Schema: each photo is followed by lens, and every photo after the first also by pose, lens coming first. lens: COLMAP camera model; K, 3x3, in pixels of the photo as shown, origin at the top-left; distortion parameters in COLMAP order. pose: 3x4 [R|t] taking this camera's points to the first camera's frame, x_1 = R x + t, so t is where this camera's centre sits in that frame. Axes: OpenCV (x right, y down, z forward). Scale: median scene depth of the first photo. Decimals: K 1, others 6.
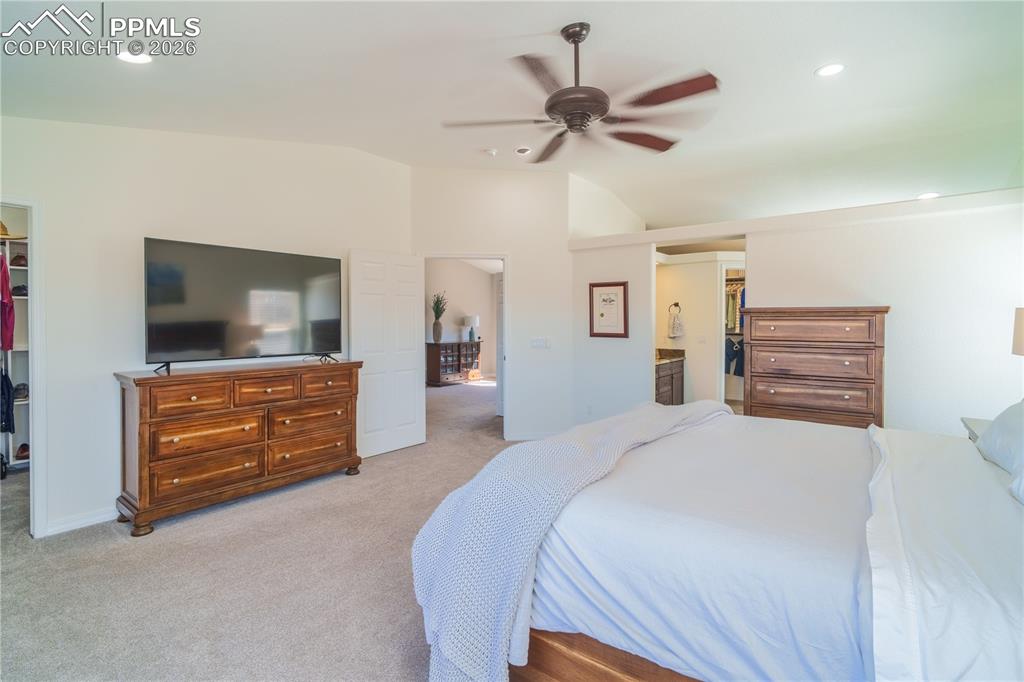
lens RADIAL K [[479.2, 0, 509.8], [0, 479.2, 334.6], [0, 0, 1]] dist [0.000504, 0.000257]
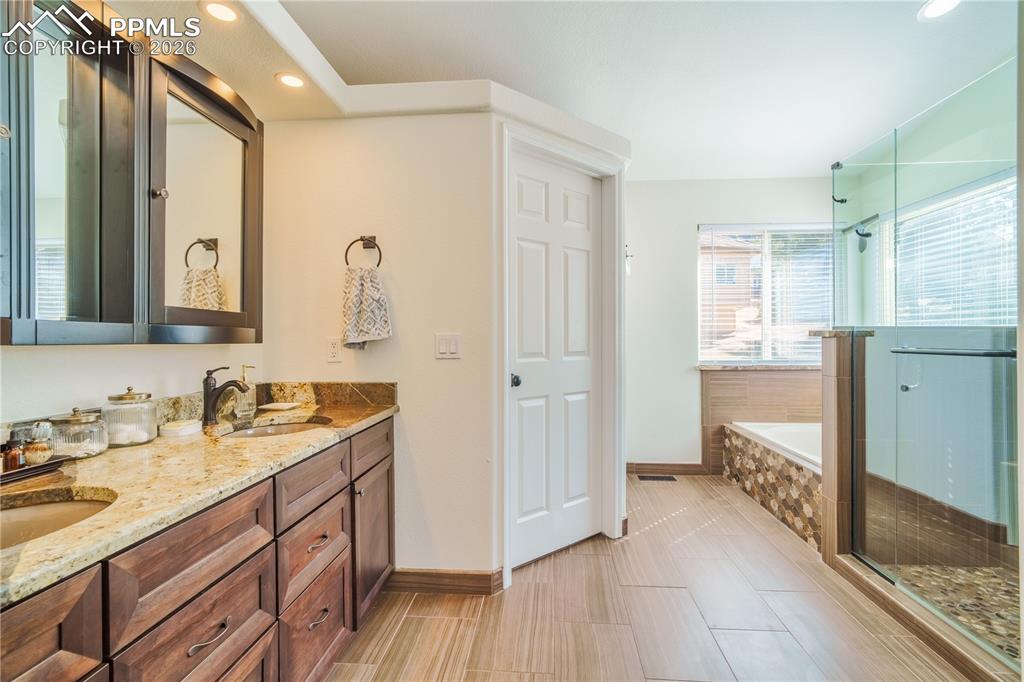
lens RADIAL K [[479.2, 0, 509.8], [0, 479.2, 334.6], [0, 0, 1]] dist [0.000504, 0.000257]
pose [[0.830425, -0.002908, 0.557123, 0.251725], [0.019170, 0.999543, -0.023357, 0.008492], [-0.556800, 0.030077, 0.830102, 0.696405]]
